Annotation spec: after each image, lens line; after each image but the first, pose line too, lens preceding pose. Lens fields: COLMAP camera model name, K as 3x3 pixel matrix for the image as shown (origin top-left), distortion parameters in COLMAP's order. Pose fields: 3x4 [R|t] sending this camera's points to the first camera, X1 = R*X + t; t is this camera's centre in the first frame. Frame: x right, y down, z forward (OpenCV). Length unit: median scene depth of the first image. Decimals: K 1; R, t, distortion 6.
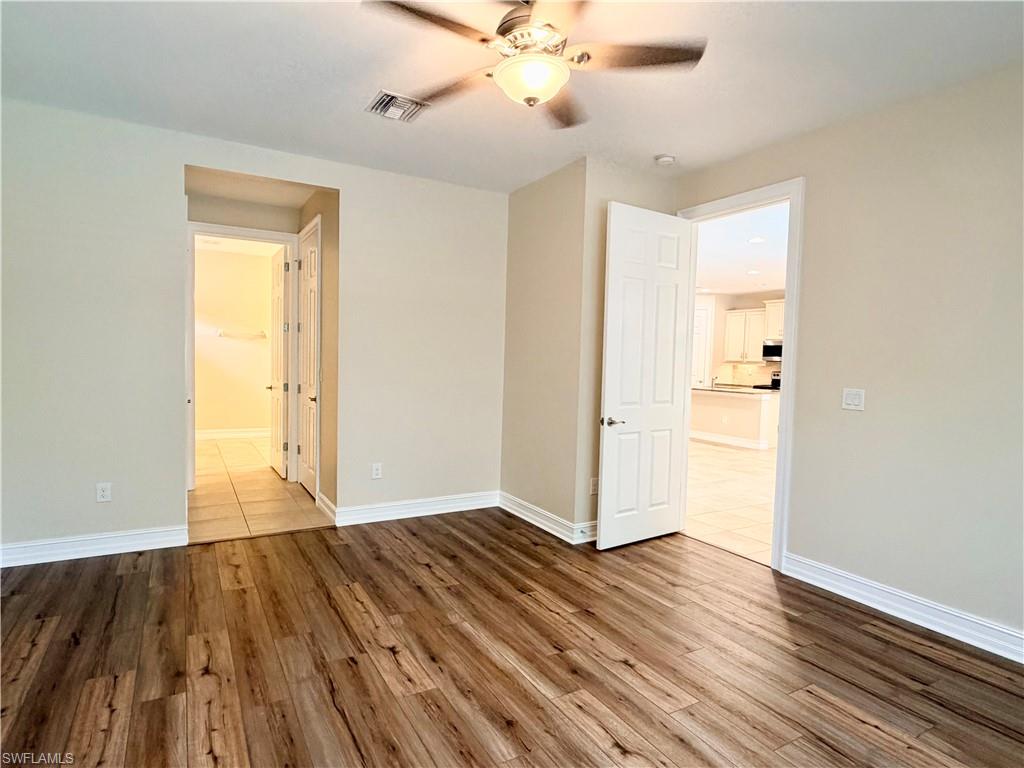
lens RADIAL K [[570.6, 0, 513.1], [0, 570.6, 383.3], [0, 0, 1]] dist [-0.001859, -0.000181]
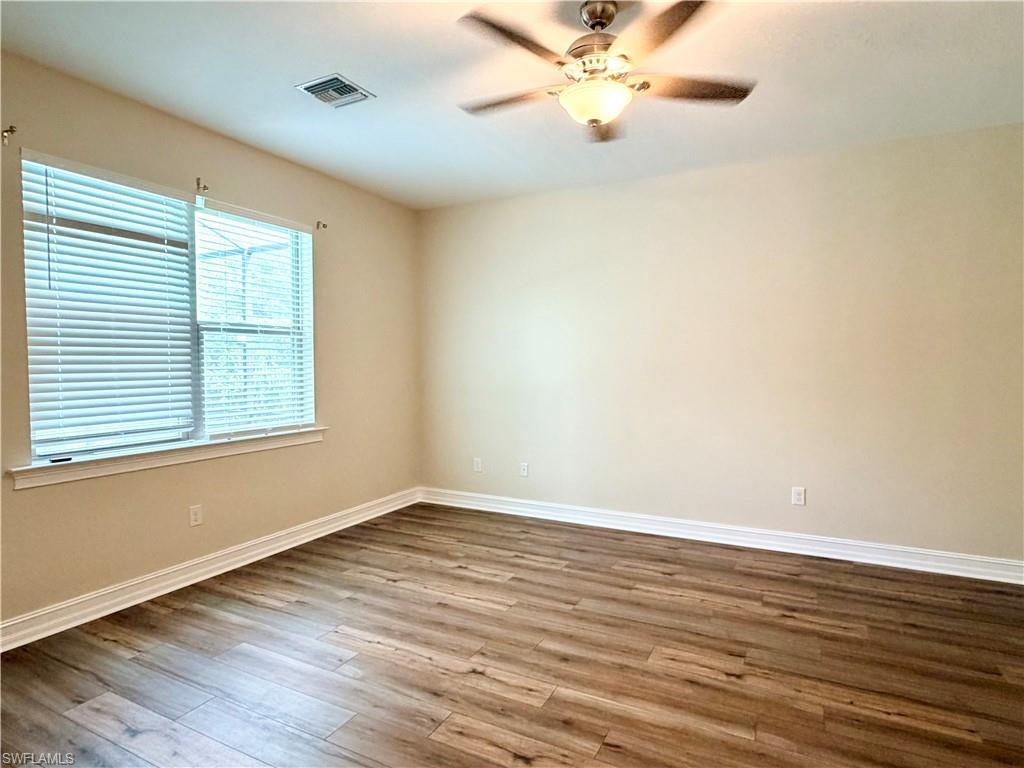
lens RADIAL K [[570.6, 0, 513.1], [0, 570.6, 383.3], [0, 0, 1]] dist [-0.001859, -0.000181]
pose [[-0.837174, -0.010763, -0.546831, 0.685453], [-0.053519, 0.996620, 0.062321, -0.062448], [0.544312, 0.081439, -0.834921, 1.708936]]
